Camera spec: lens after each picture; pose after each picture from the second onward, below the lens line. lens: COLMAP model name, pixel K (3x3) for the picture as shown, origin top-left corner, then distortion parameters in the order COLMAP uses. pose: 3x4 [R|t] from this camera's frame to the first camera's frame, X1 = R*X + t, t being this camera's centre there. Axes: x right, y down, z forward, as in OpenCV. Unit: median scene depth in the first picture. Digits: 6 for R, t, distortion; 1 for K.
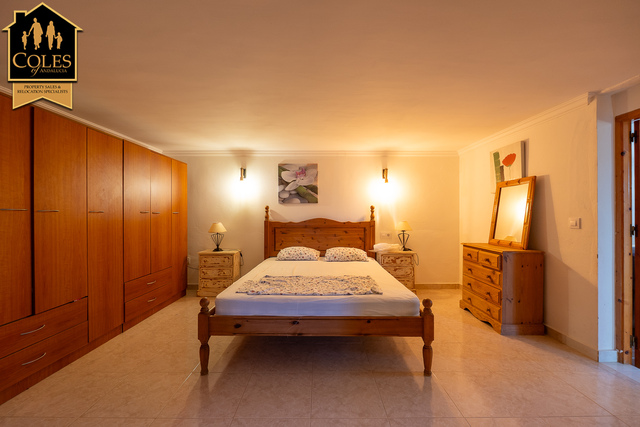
lens RADIAL K [[270.3, 0, 315.1], [0, 270.3, 214.3], [0, 0, 1]] dist [-0.002172, -0.000076]
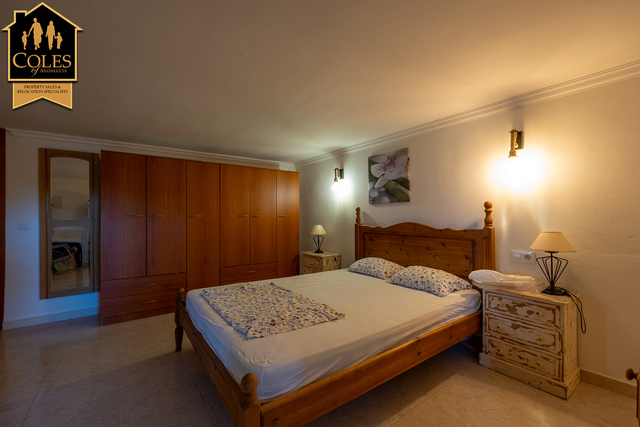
lens RADIAL K [[270.3, 0, 317.0], [0, 270.3, 215.0], [0, 0, 1]] dist [-0.002172, -0.000076]
pose [[0.599363, -0.006360, -0.800452, 0.445068], [0.005719, 0.999977, -0.003663, -0.004075], [0.800457, -0.002382, 0.599385, 0.369288]]
